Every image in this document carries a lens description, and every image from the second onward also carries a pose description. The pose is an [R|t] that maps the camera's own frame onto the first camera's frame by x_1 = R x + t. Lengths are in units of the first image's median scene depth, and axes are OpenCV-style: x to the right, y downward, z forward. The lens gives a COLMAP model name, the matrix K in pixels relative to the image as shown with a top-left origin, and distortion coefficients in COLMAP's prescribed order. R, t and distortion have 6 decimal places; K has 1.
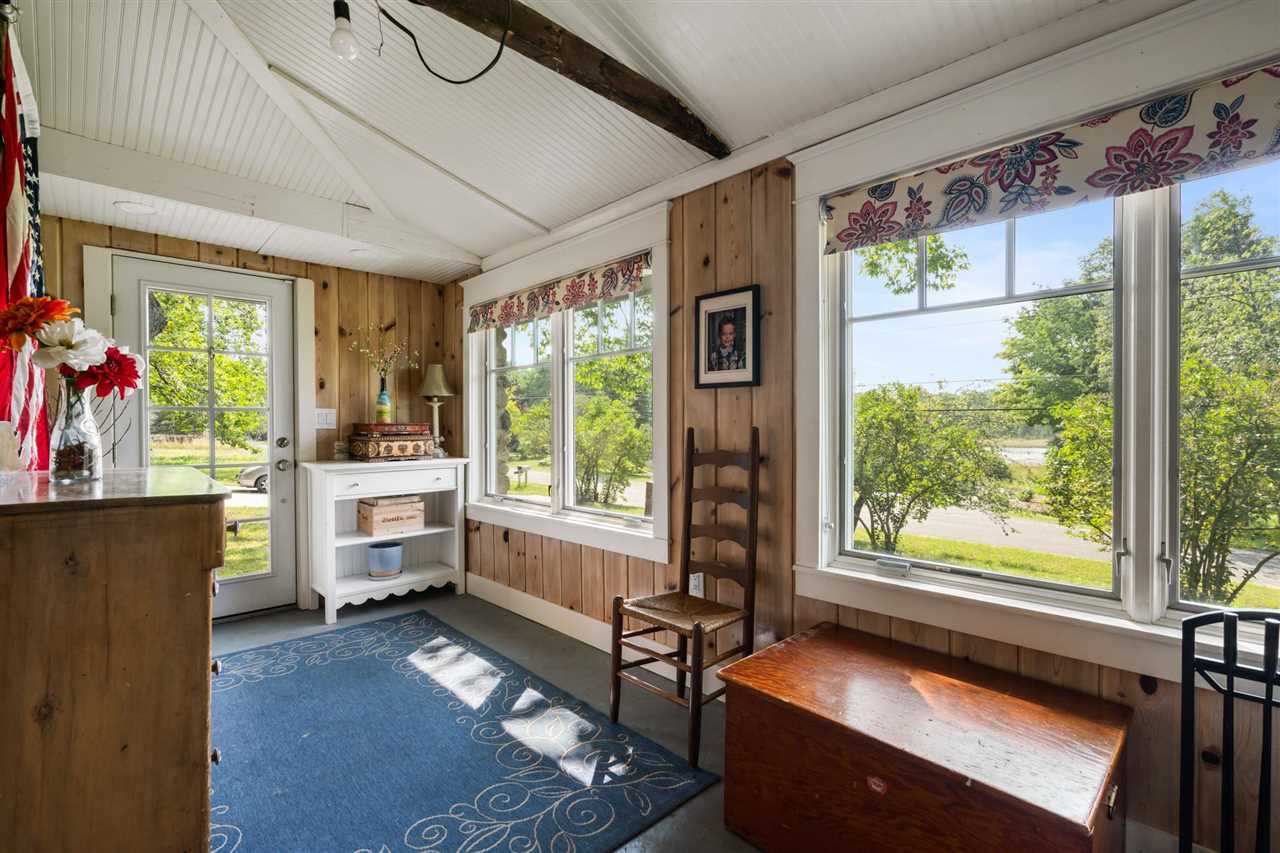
lens RADIAL K [[575.6, 0, 642.6], [0, 575.6, 424.8], [0, 0, 1]] dist [-0.001252, 0.000086]
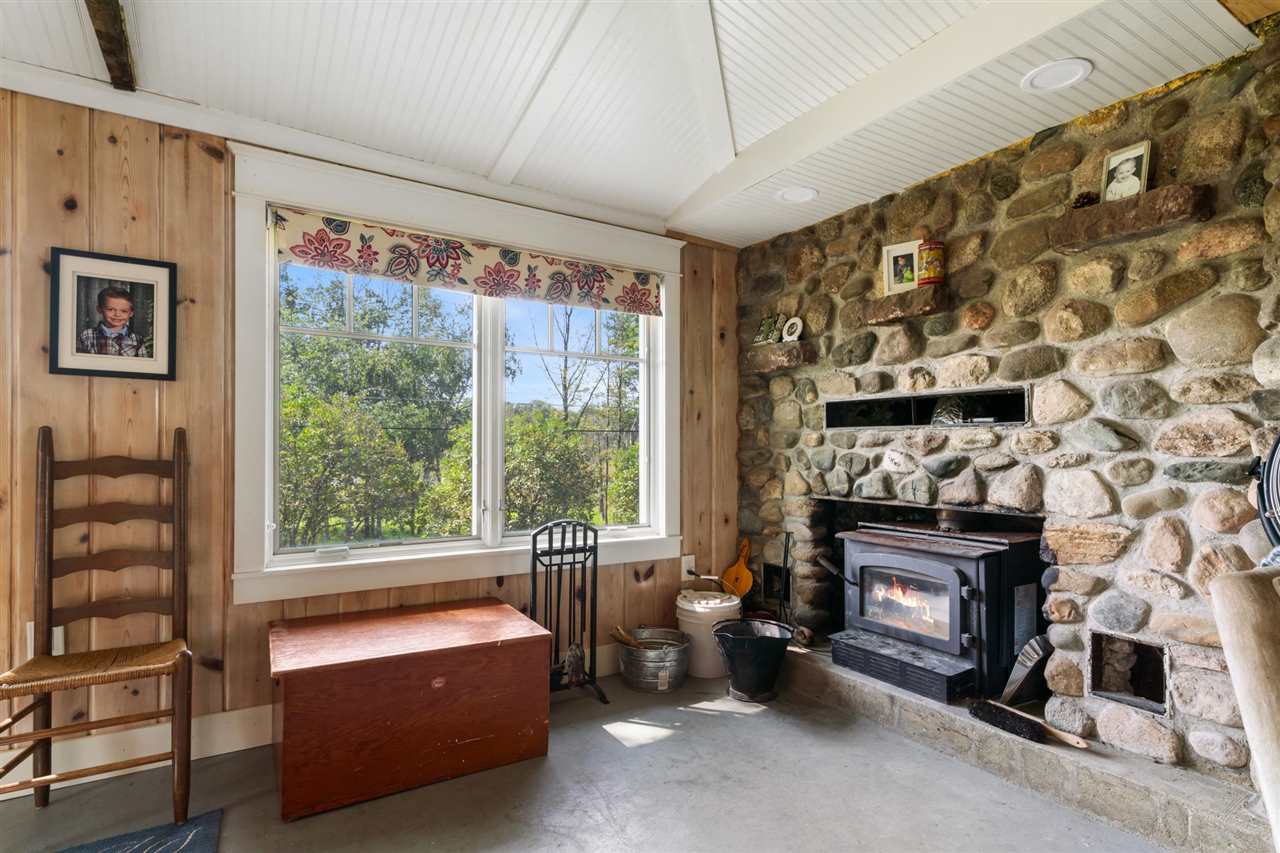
lens RADIAL K [[690.8, 0, 642.0], [0, 690.8, 436.0], [0, 0, 1]] dist [0.000300, -0.000280]
pose [[0.185566, 0.016464, 0.982494, -0.704056], [-0.008653, 0.999848, -0.015120, 0.025732], [-0.982594, -0.005696, 0.185680, 0.119545]]
